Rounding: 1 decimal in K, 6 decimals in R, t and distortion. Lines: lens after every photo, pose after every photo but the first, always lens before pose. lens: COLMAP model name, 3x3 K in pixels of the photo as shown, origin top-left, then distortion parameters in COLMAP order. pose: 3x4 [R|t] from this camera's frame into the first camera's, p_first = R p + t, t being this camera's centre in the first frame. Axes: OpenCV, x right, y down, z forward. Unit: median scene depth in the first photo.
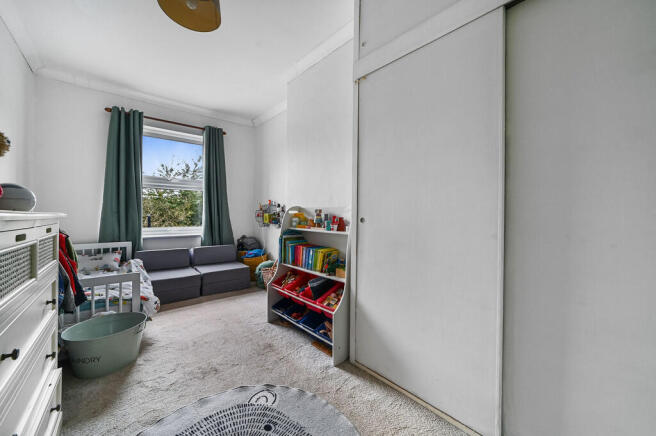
lens RADIAL K [[259.4, 0, 326.4], [0, 259.4, 210.1], [0, 0, 1]] dist [-0.029724, 0.005946]
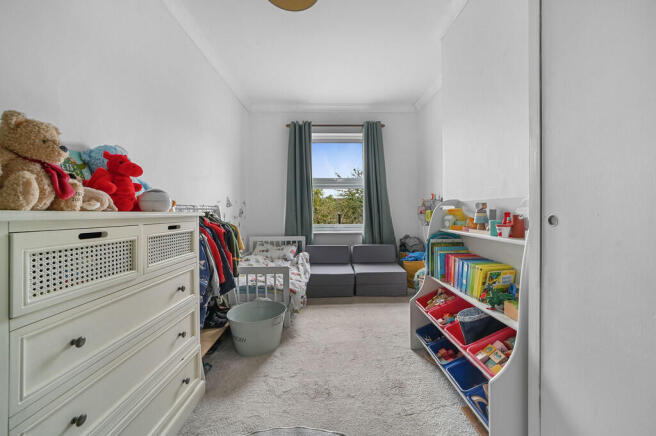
lens RADIAL K [[259.4, 0, 326.4], [0, 259.4, 210.1], [0, 0, 1]] dist [-0.029724, 0.005946]
pose [[0.766393, -0.014610, -0.642206, 0.084015], [0.021335, 0.999769, 0.002717, 0.005835], [0.642018, -0.015784, 0.766527, 0.242133]]
